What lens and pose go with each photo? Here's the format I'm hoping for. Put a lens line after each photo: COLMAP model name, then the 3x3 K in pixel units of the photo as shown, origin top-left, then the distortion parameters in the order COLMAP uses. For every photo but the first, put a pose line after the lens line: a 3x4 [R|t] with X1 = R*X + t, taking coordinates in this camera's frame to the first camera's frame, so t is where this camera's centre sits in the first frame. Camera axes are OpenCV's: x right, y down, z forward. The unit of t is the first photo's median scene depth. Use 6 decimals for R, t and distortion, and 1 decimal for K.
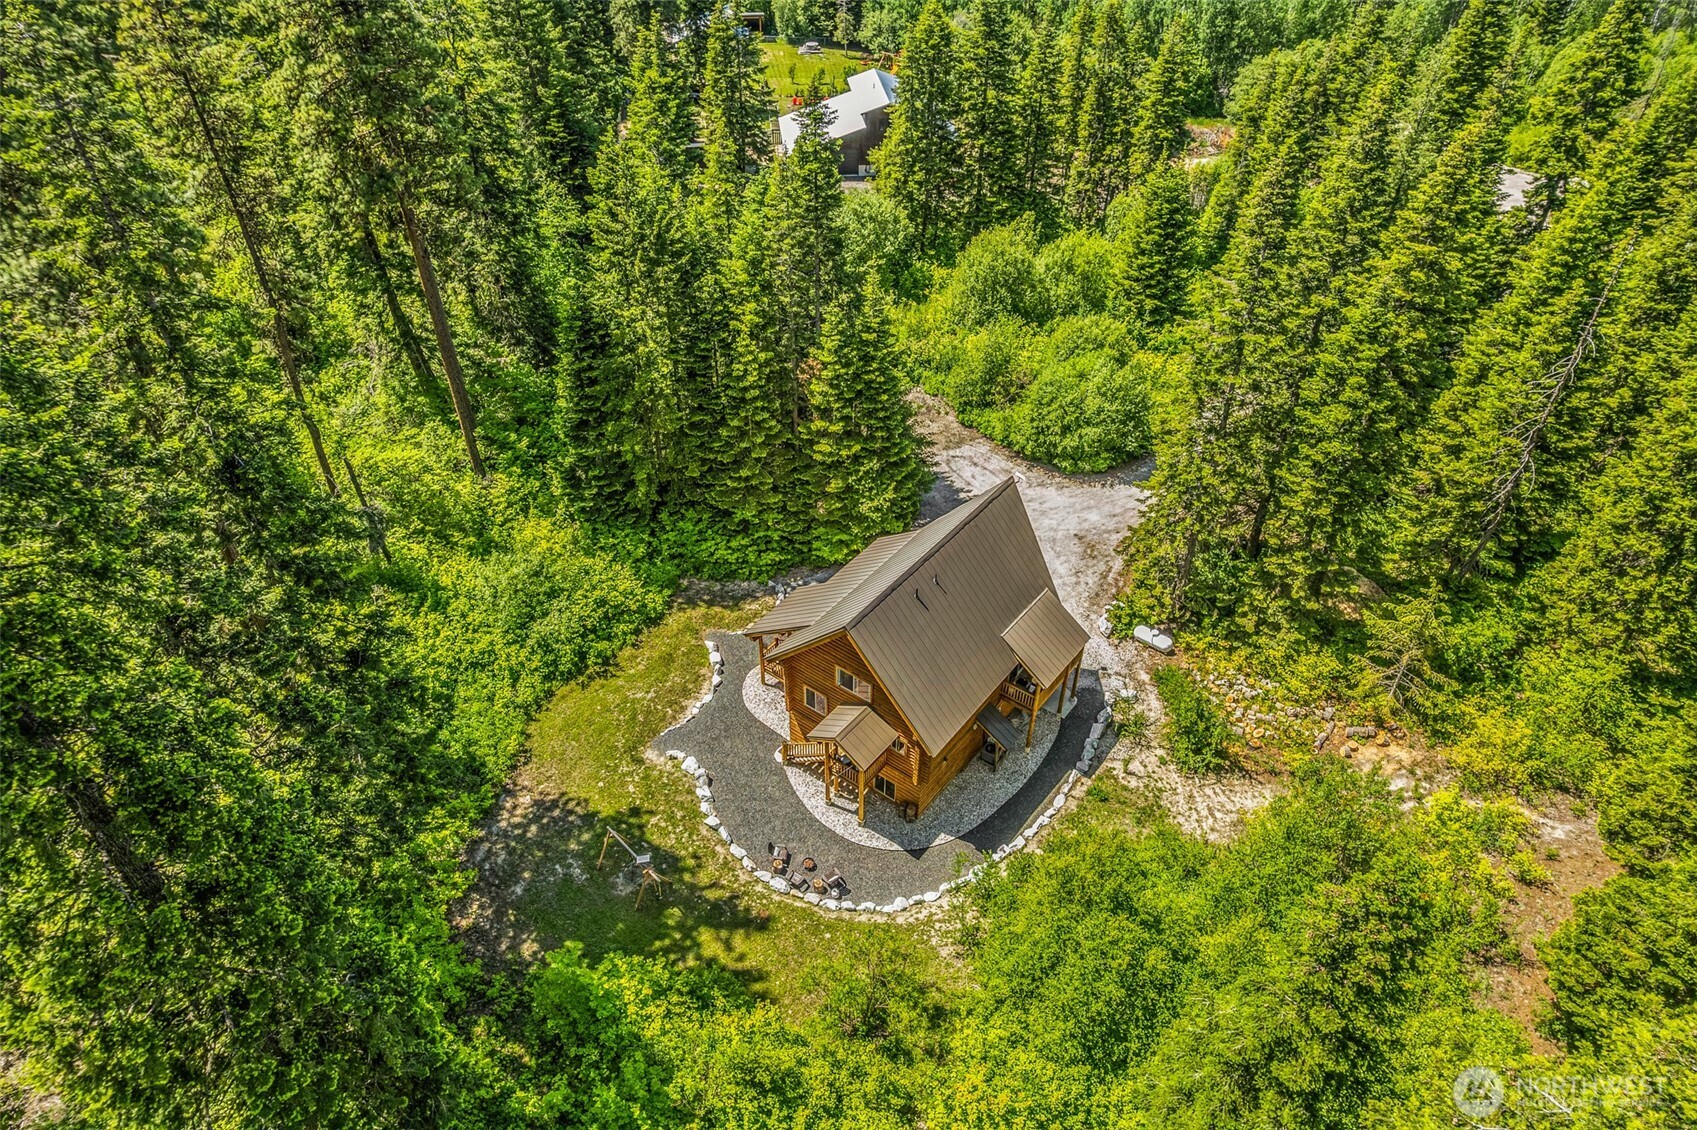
lens RADIAL K [[1094.4, 0, 846.2], [0, 1094.4, 571.0], [0, 0, 1]] dist [-0.051545, -0.001085]
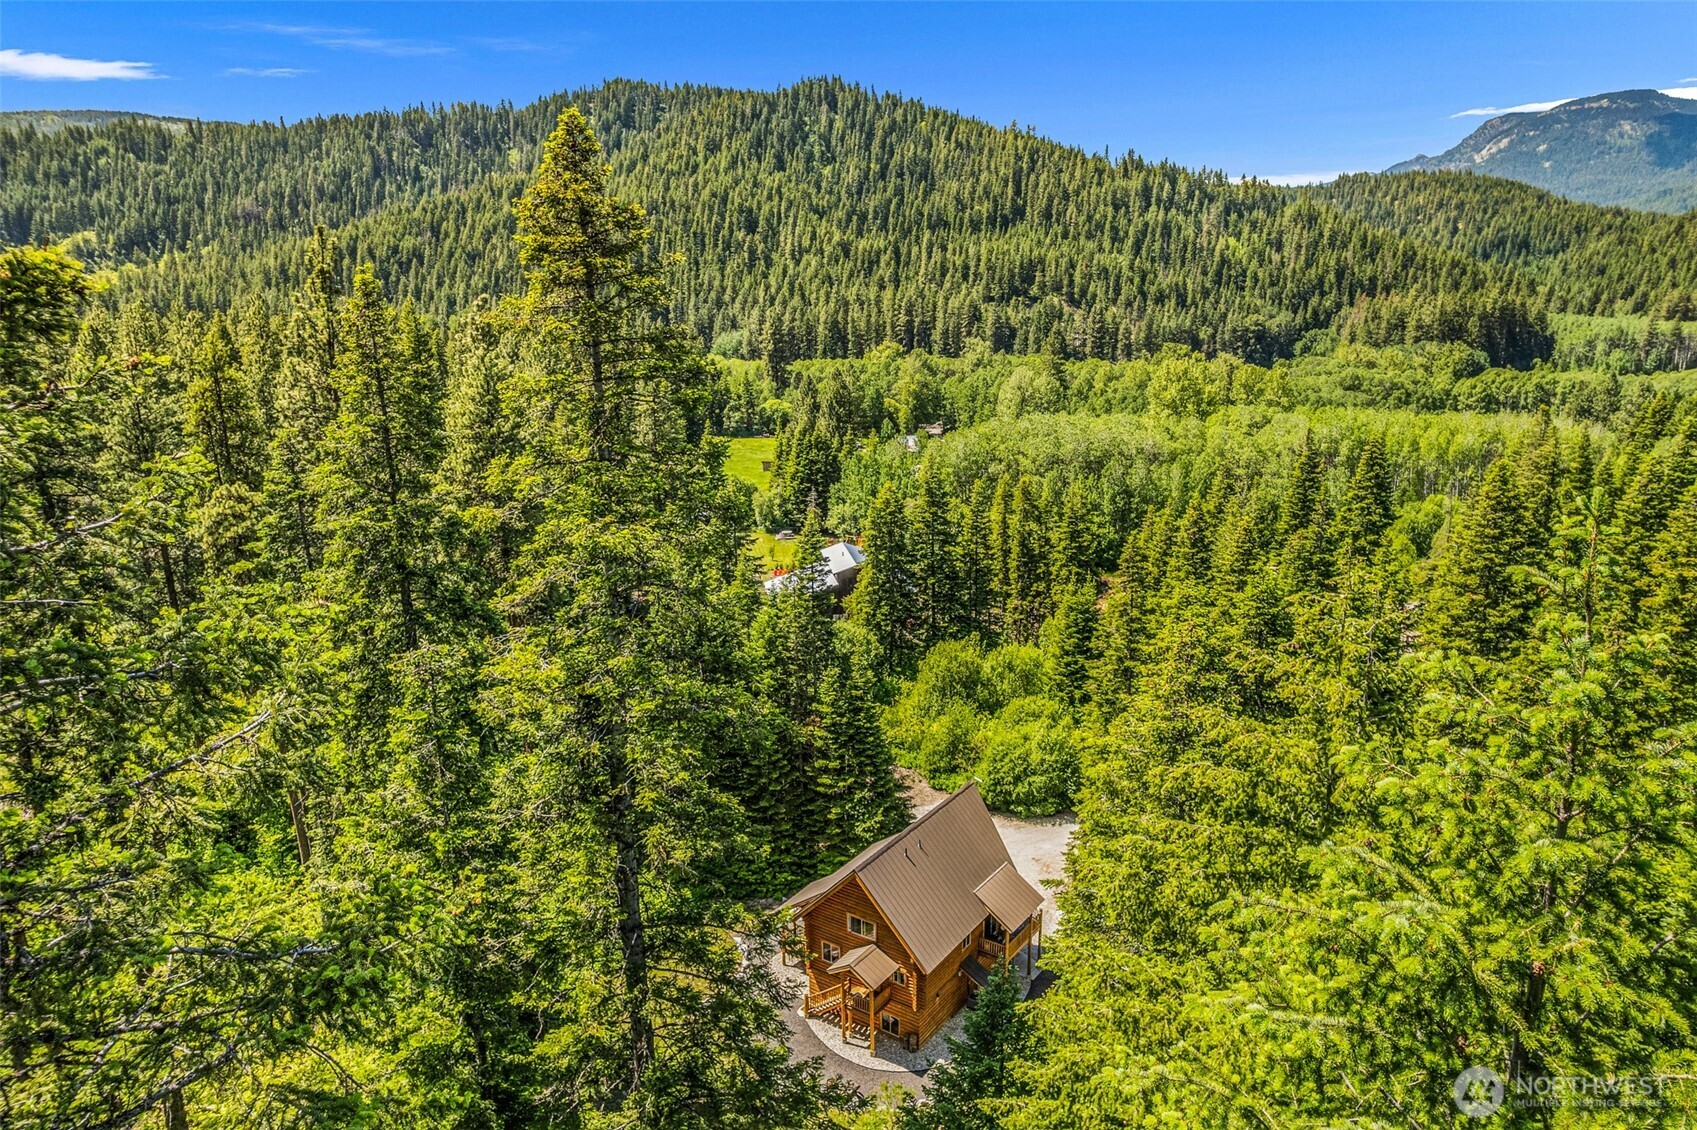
lens RADIAL K [[1094.4, 0, 846.2], [0, 1094.4, 571.0], [0, 0, 1]] dist [-0.051545, -0.001085]
pose [[0.998834, -0.032770, 0.035446, -0.022810], [0.044654, 0.906168, -0.420555, 0.138717], [-0.018338, 0.421647, 0.906574, -0.176343]]
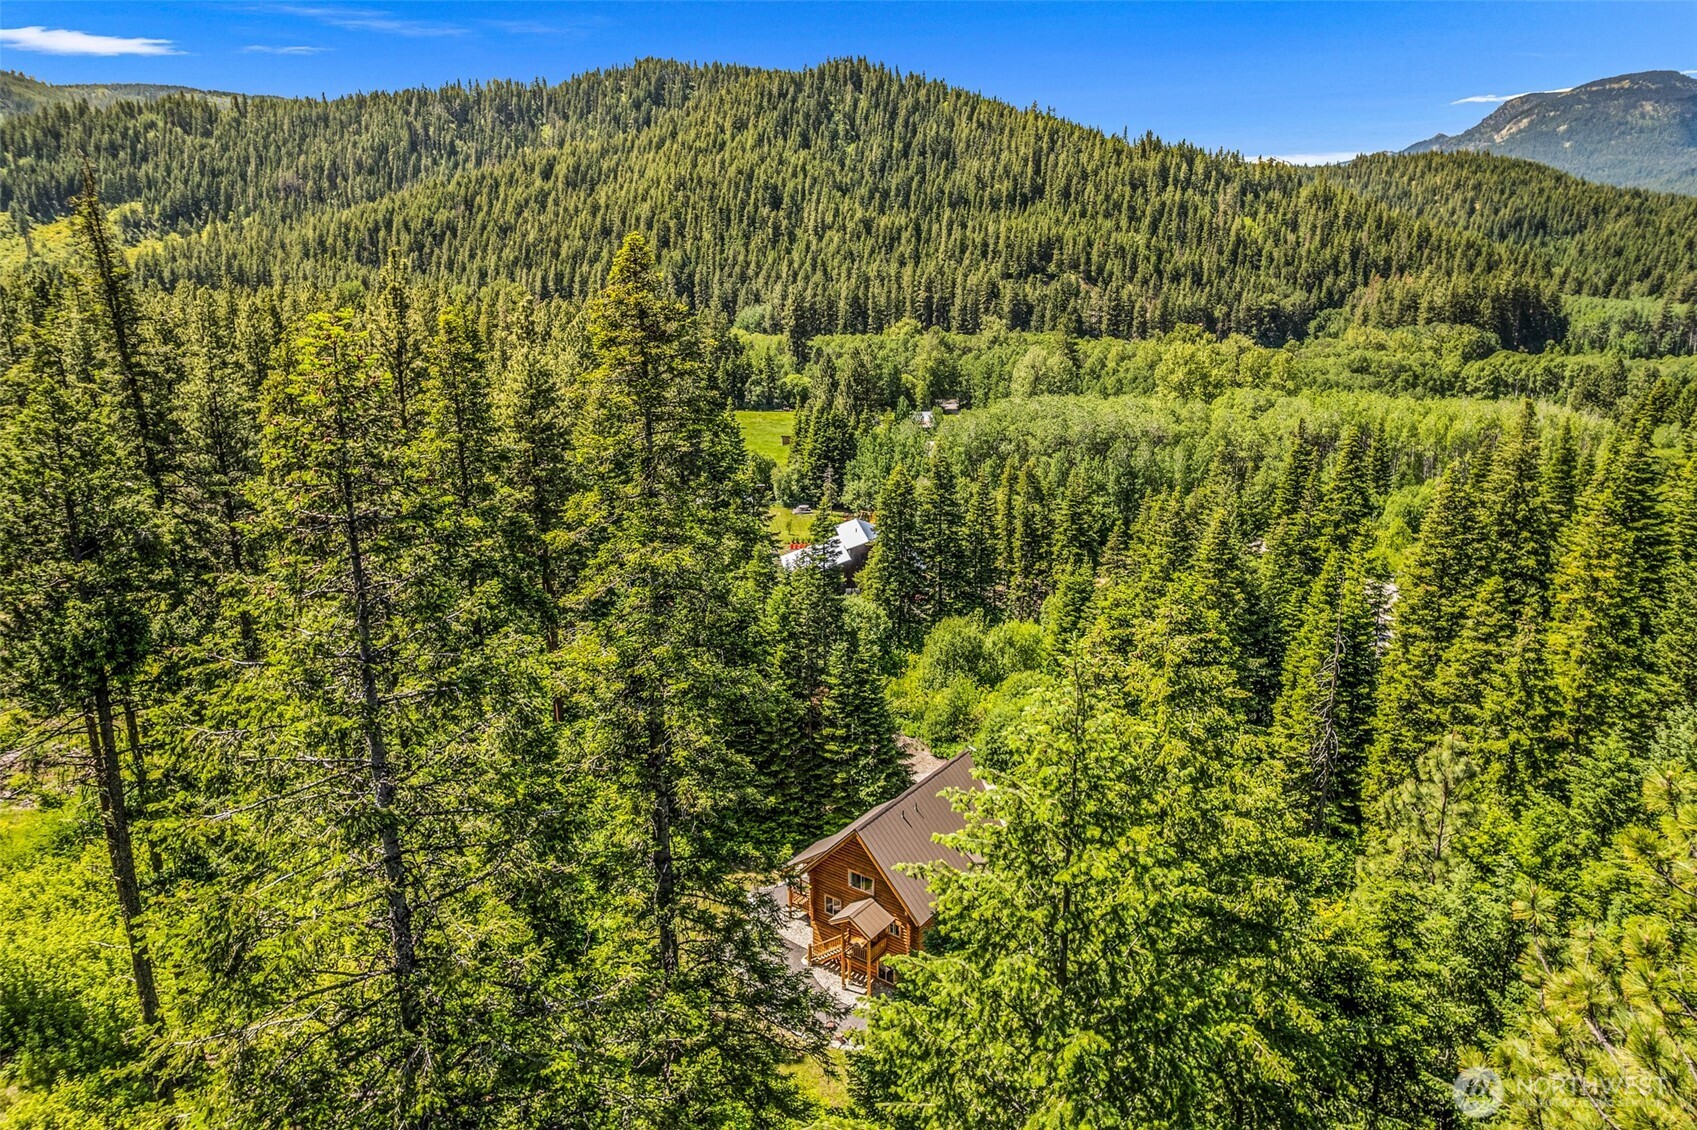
lens RADIAL K [[1081.7, 0, 859.2], [0, 1081.7, 497.5], [0, 0, 1]] dist [-0.042641, 0.001315]
pose [[0.999370, -0.015186, 0.032089, -0.017386], [0.028155, 0.889633, -0.455808, 0.155995], [-0.021626, 0.456424, 0.889500, -0.240880]]
